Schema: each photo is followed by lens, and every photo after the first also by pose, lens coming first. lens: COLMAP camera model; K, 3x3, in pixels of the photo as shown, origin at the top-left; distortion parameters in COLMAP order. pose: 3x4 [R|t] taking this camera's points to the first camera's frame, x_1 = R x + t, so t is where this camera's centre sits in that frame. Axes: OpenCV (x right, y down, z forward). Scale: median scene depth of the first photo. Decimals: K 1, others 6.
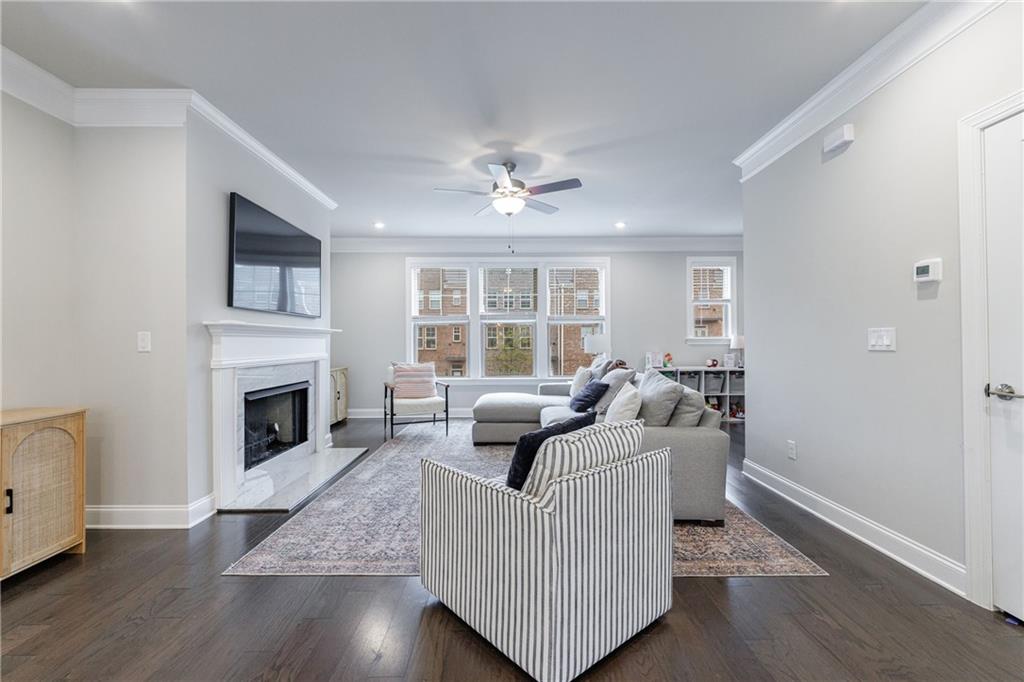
lens RADIAL K [[430.0, 0, 508.1], [0, 430.0, 336.1], [0, 0, 1]] dist [-0.004556, -0.000535]
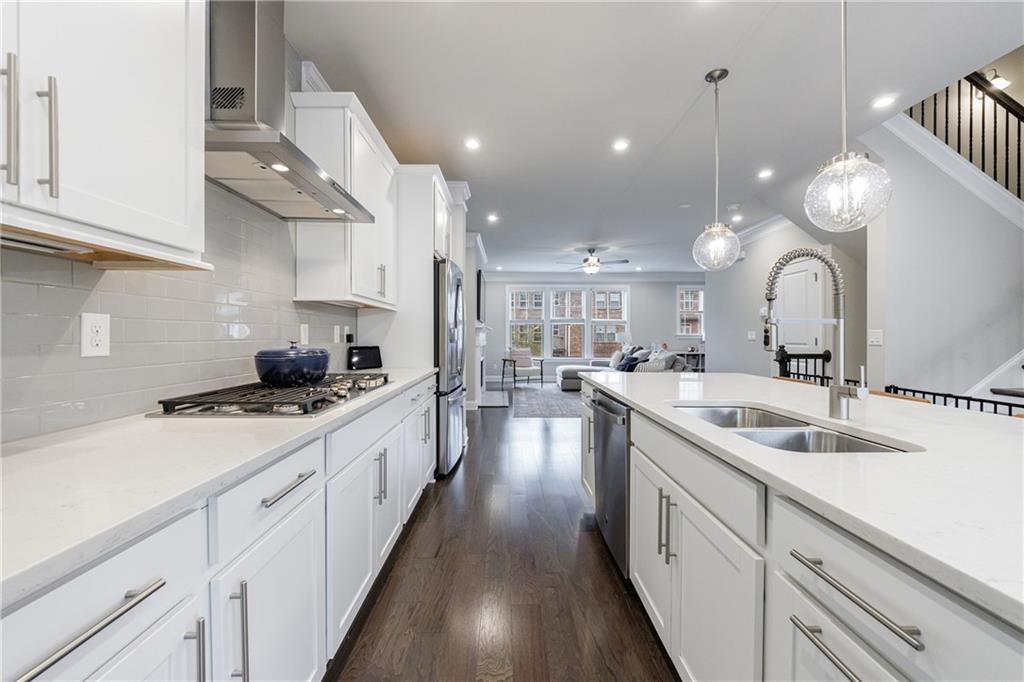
lens RADIAL K [[395.8, 0, 504.7], [0, 395.8, 335.8], [0, 0, 1]] dist [-0.002621, -0.001146]
pose [[0.999957, 0.006376, -0.006683, -0.465428], [-0.006296, 0.999909, 0.011914, -0.007819], [0.006758, -0.011871, 0.999907, -1.049118]]
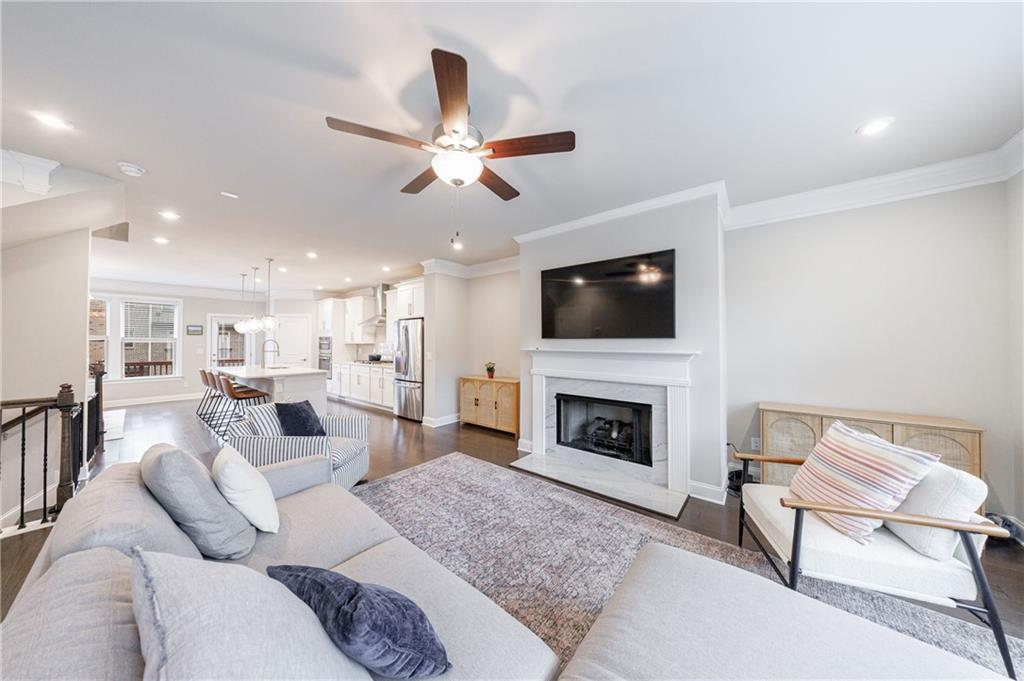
lens RADIAL K [[312.6, 0, 511.2], [0, 312.6, 333.4], [0, 0, 1]] dist [-0.010328, -0.000100]
pose [[-0.632046, -0.016836, -0.774748, 0.365932], [0.014553, 0.999330, -0.033589, -0.047954], [0.774794, -0.032504, -0.631378, 1.585844]]
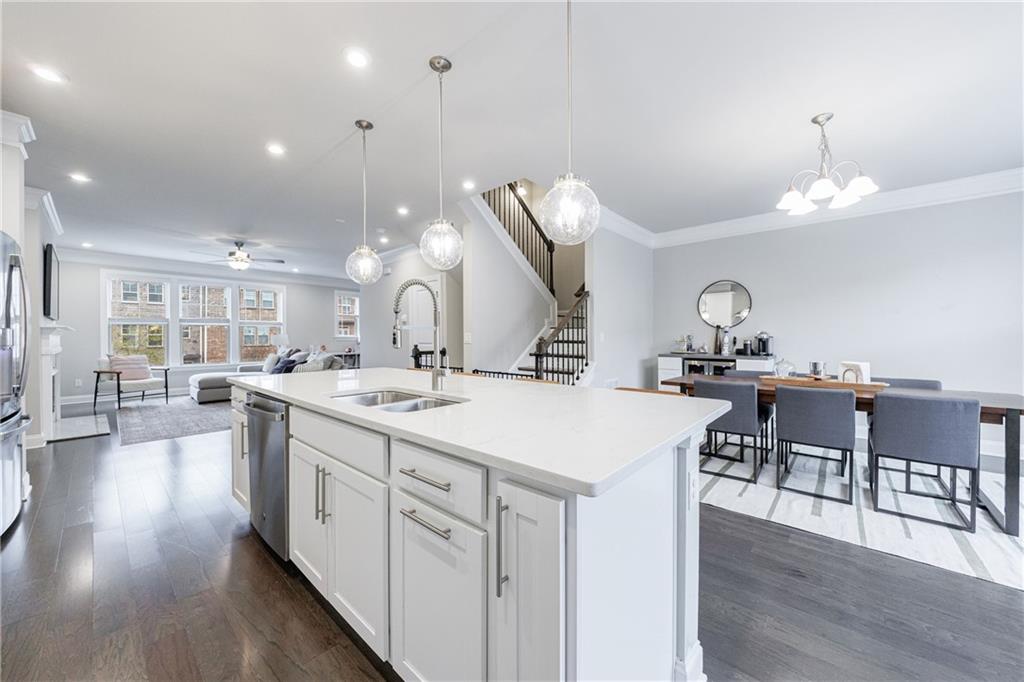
lens RADIAL K [[376.4, 0, 511.0], [0, 376.4, 337.6], [0, 0, 1]] dist [-0.007418, -0.001461]
pose [[0.667394, 0.000956, 0.744704, -0.491942], [-0.007362, 0.999959, 0.005314, -0.008695], [-0.744669, -0.009029, 0.667373, -1.127093]]
